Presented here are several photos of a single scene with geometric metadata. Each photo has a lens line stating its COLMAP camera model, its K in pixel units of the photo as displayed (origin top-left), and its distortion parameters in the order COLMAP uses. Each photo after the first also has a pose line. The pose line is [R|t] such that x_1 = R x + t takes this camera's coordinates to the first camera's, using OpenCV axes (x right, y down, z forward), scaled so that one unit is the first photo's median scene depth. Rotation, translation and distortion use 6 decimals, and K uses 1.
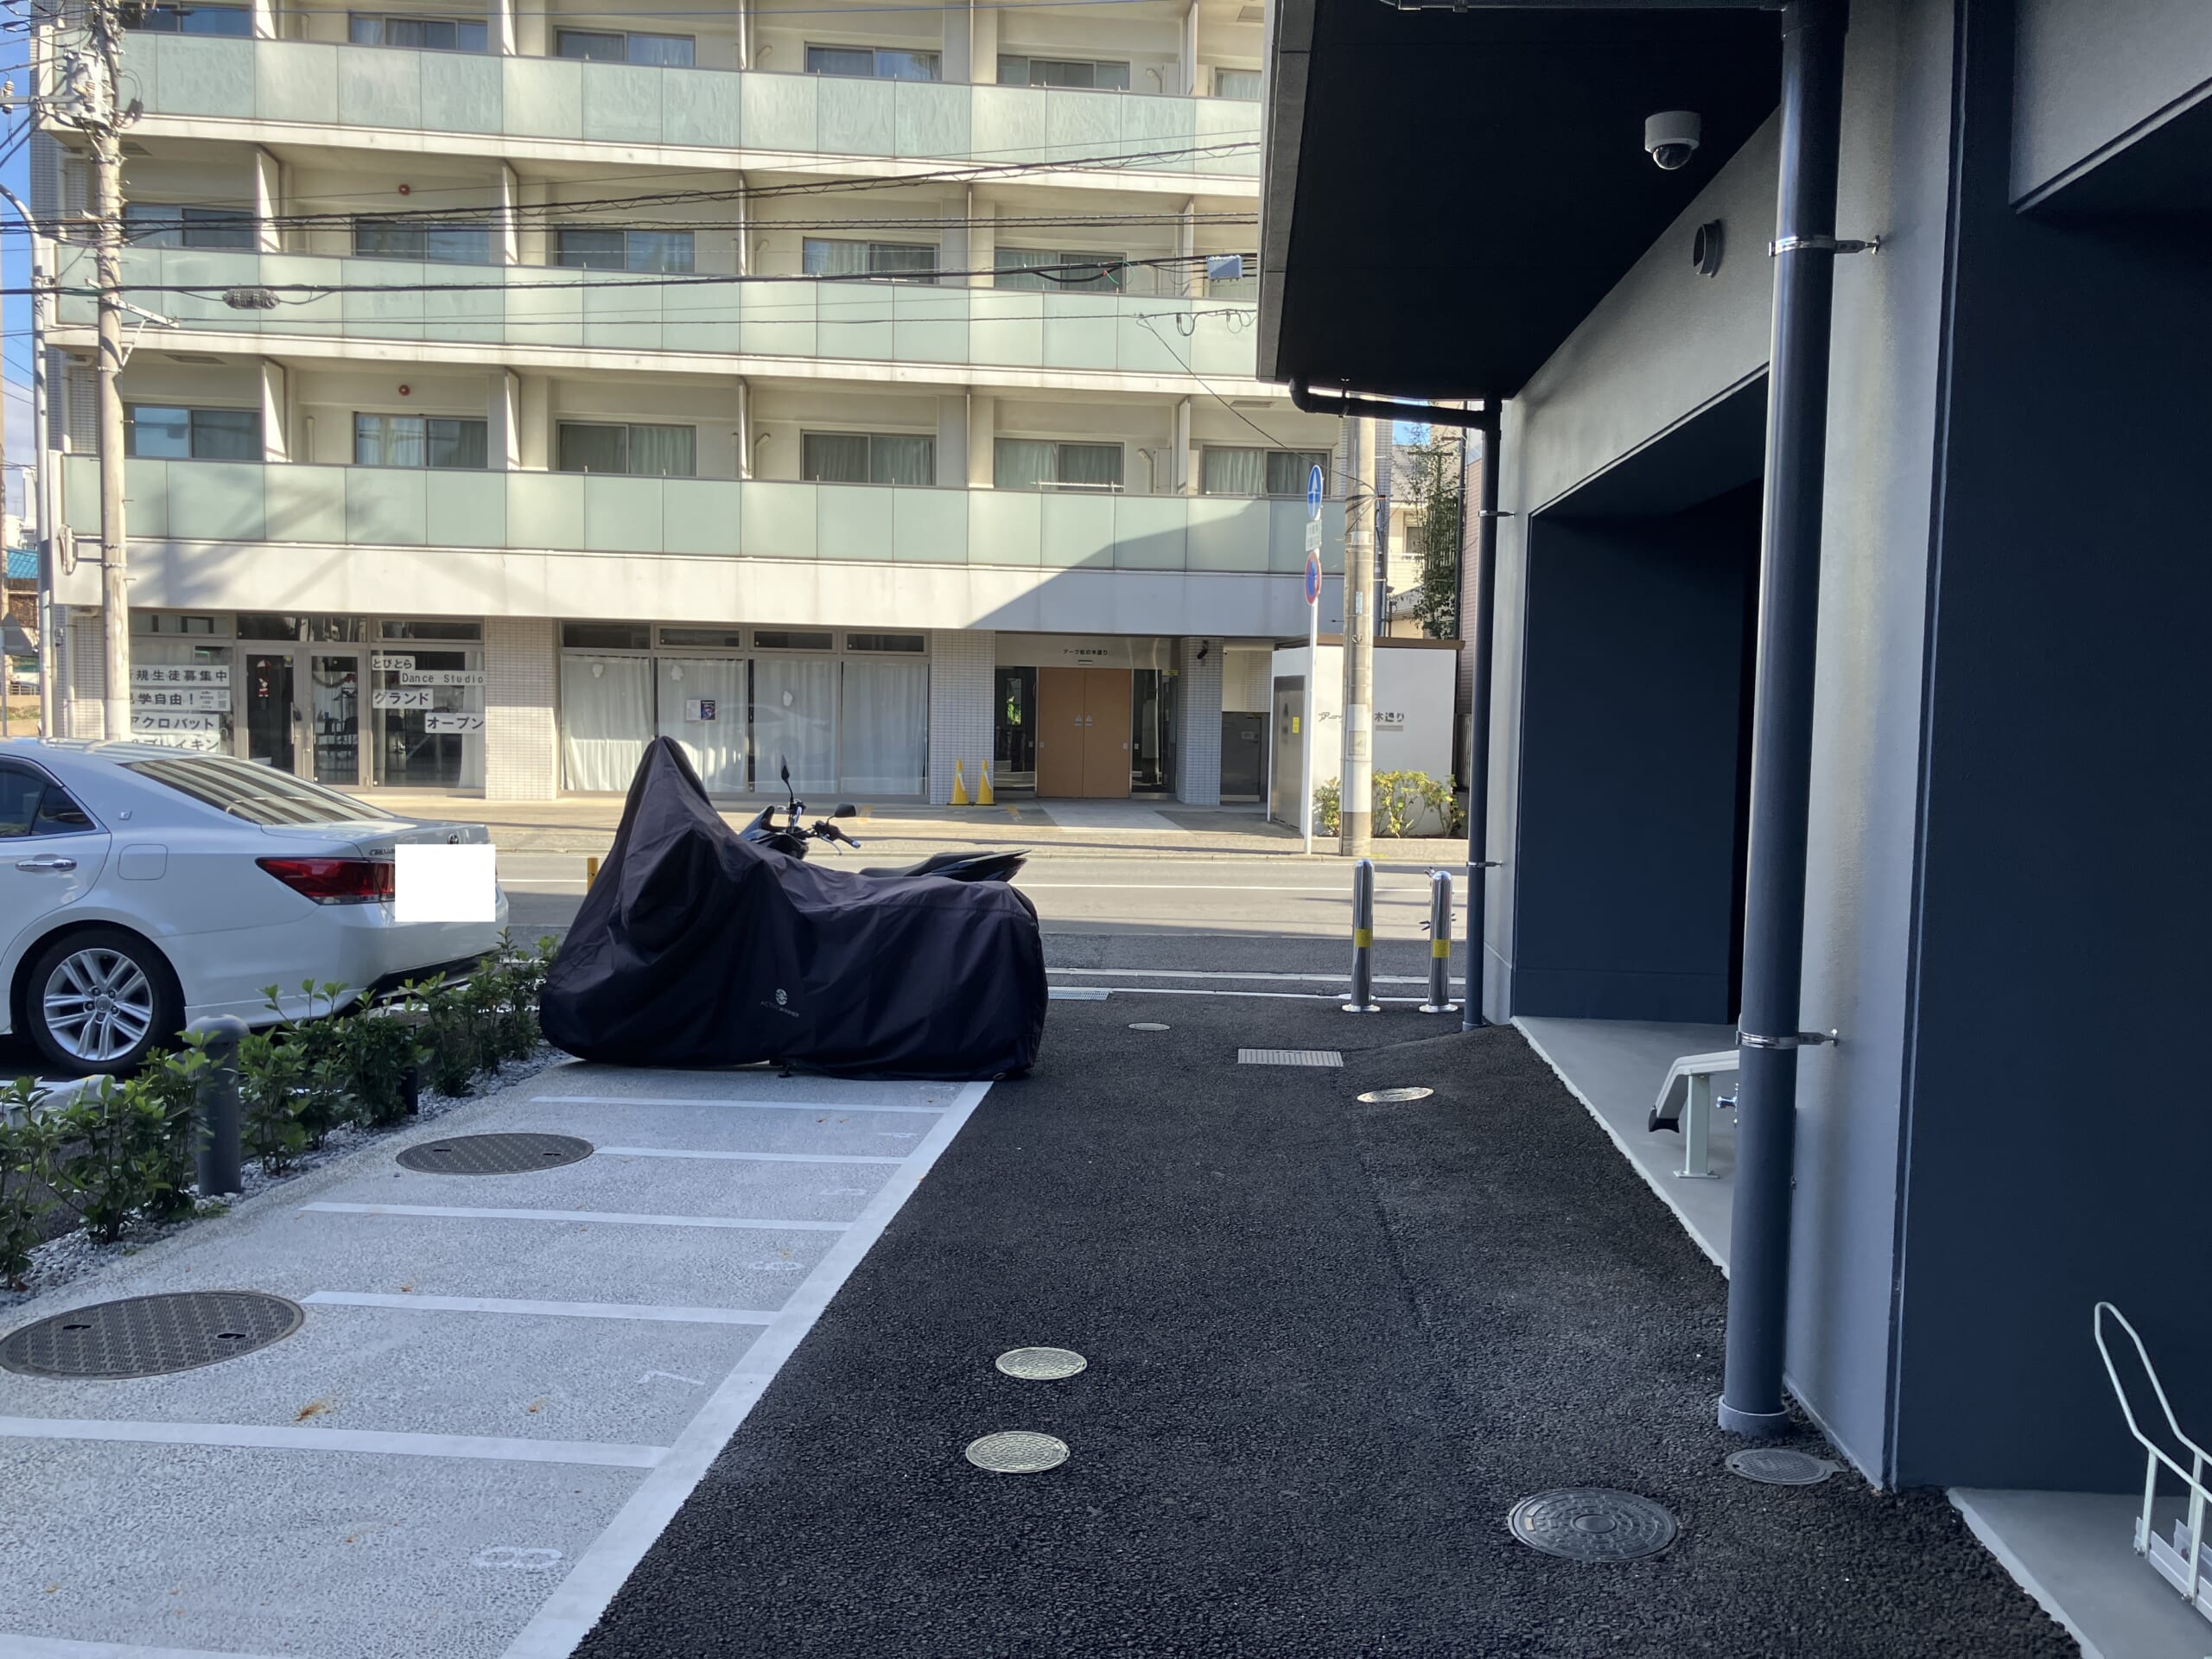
lens RADIAL K [[1808.2, 0, 1110.7], [0, 1808.2, 826.1], [0, 0, 1]] dist [0.035242, -0.028716]
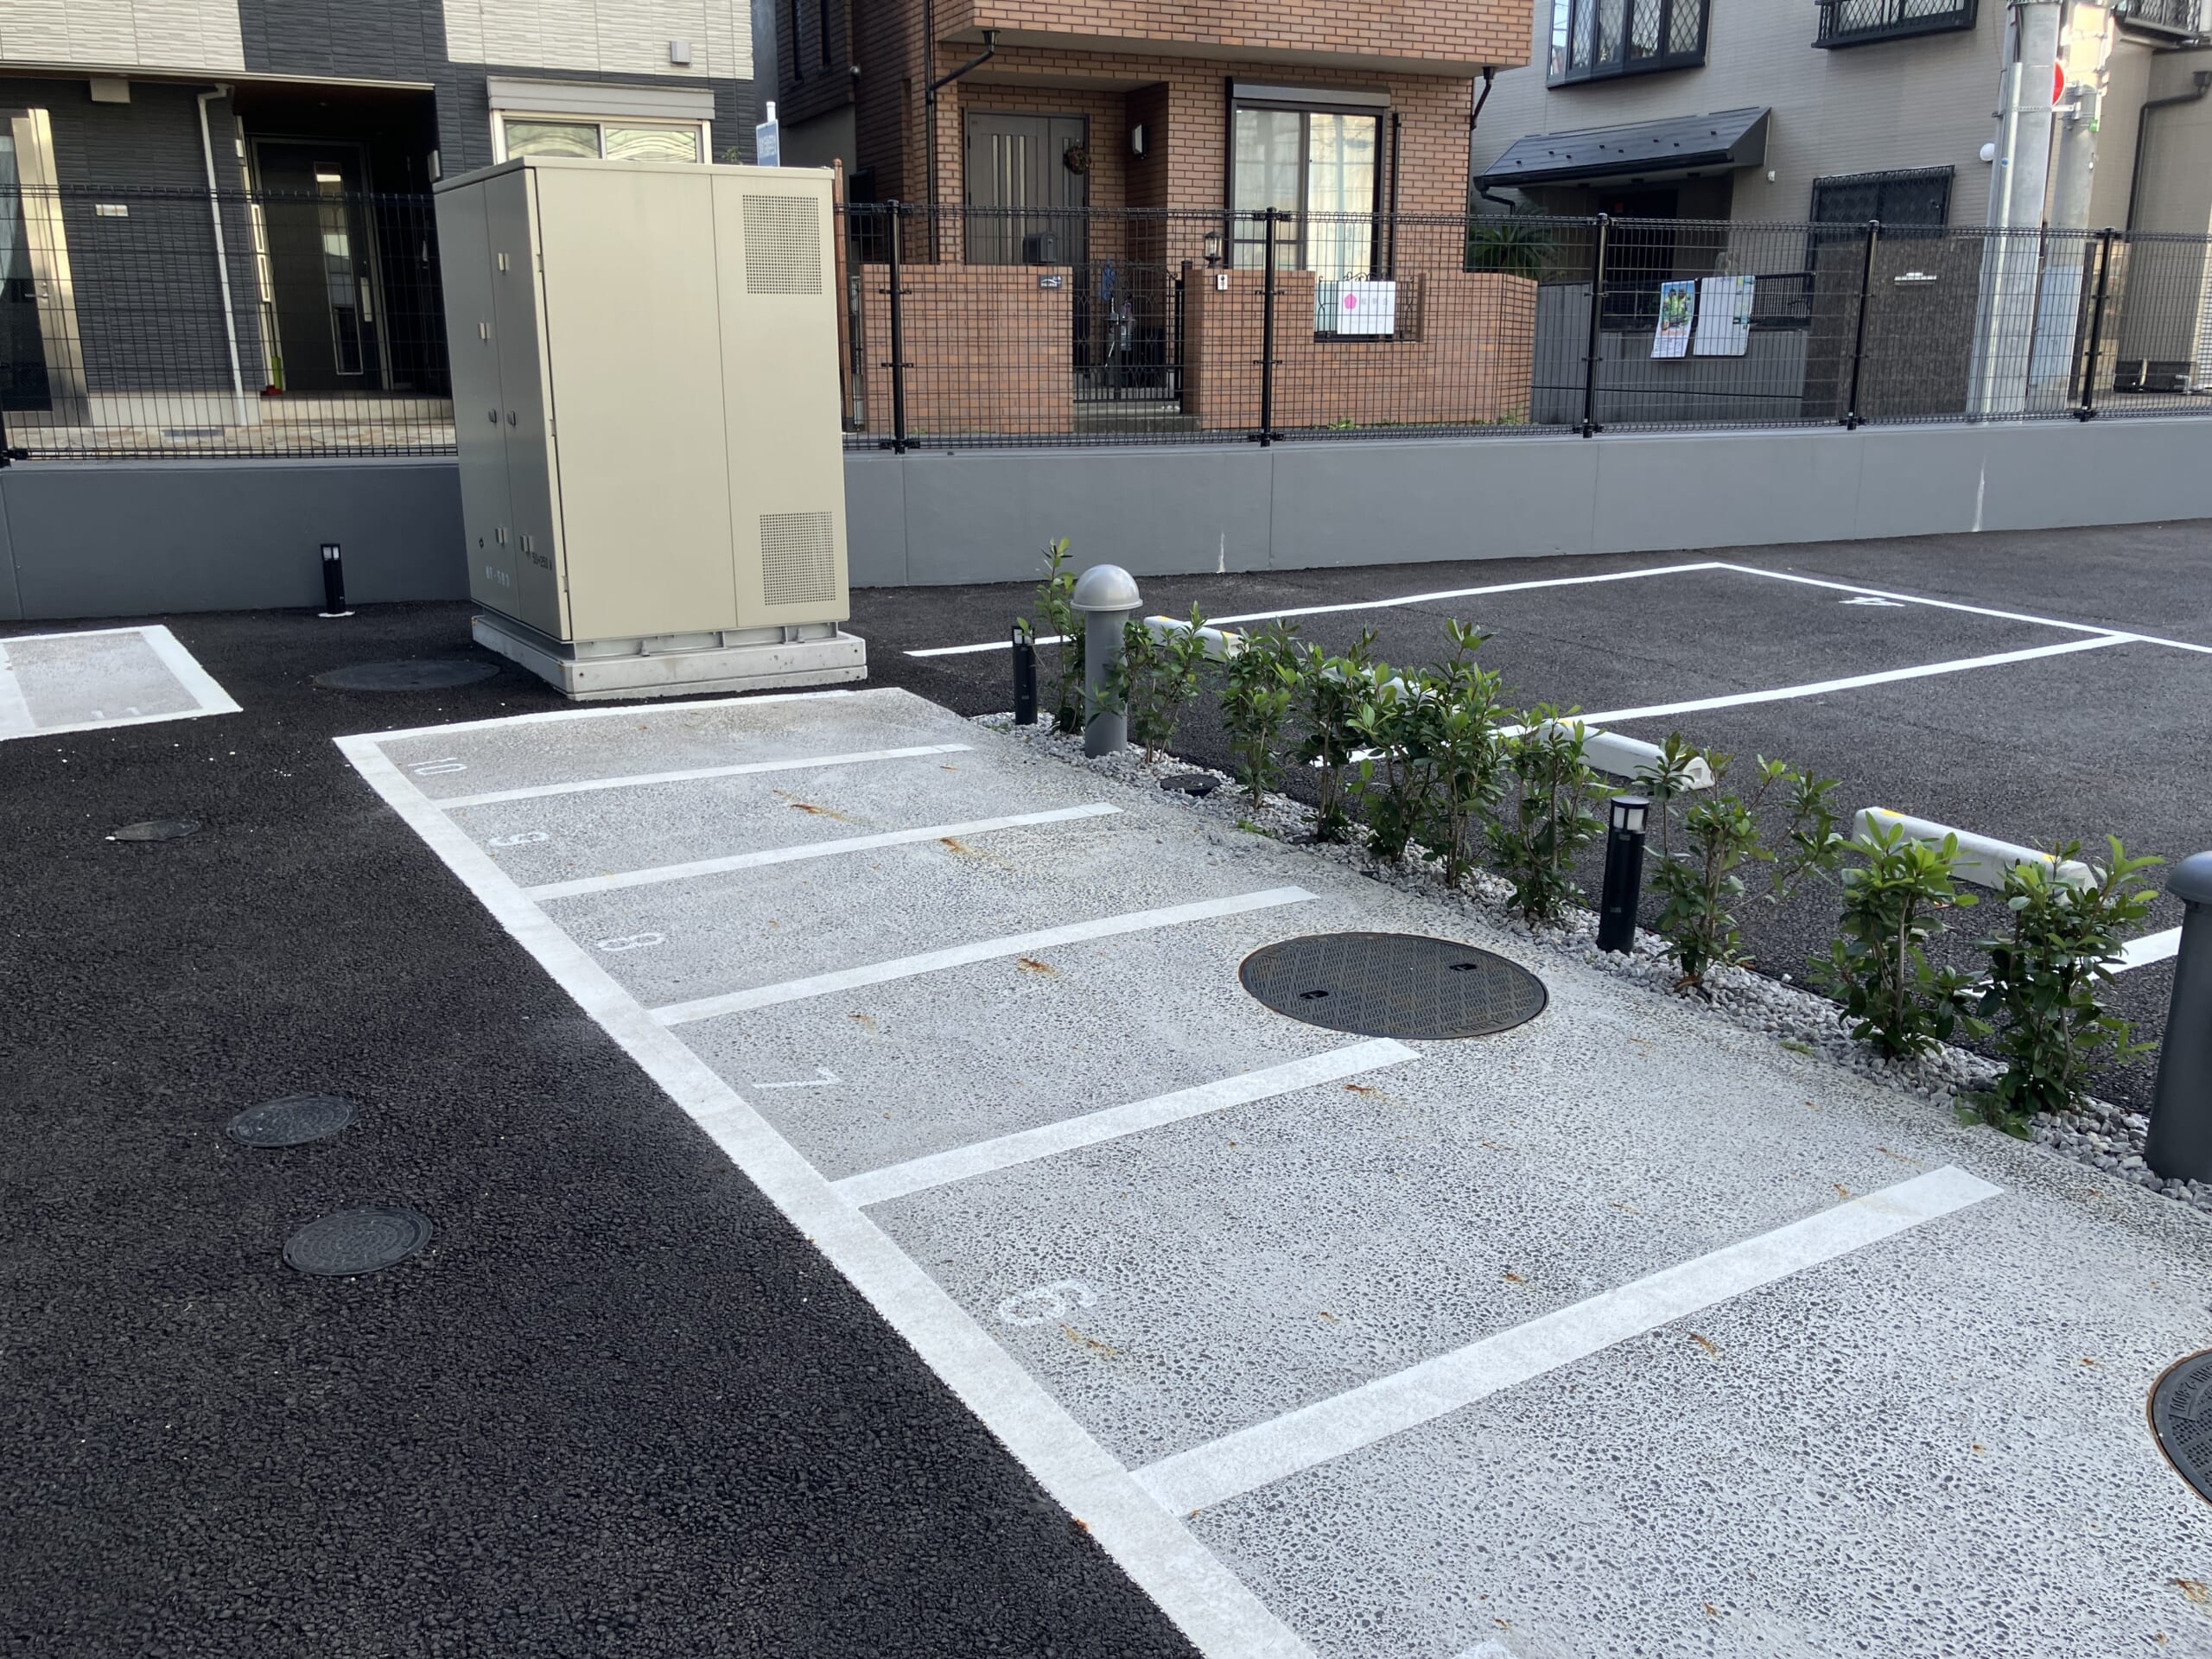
lens RADIAL K [[1808.2, 0, 1084.4], [0, 1808.2, 818.6], [0, 0, 1]] dist [0.035242, -0.028716]
pose [[-0.801264, 0.140126, -0.581671, 0.107659], [-0.054811, 0.950909, 0.304579, -0.063110], [0.595795, 0.275930, -0.754249, 1.508654]]
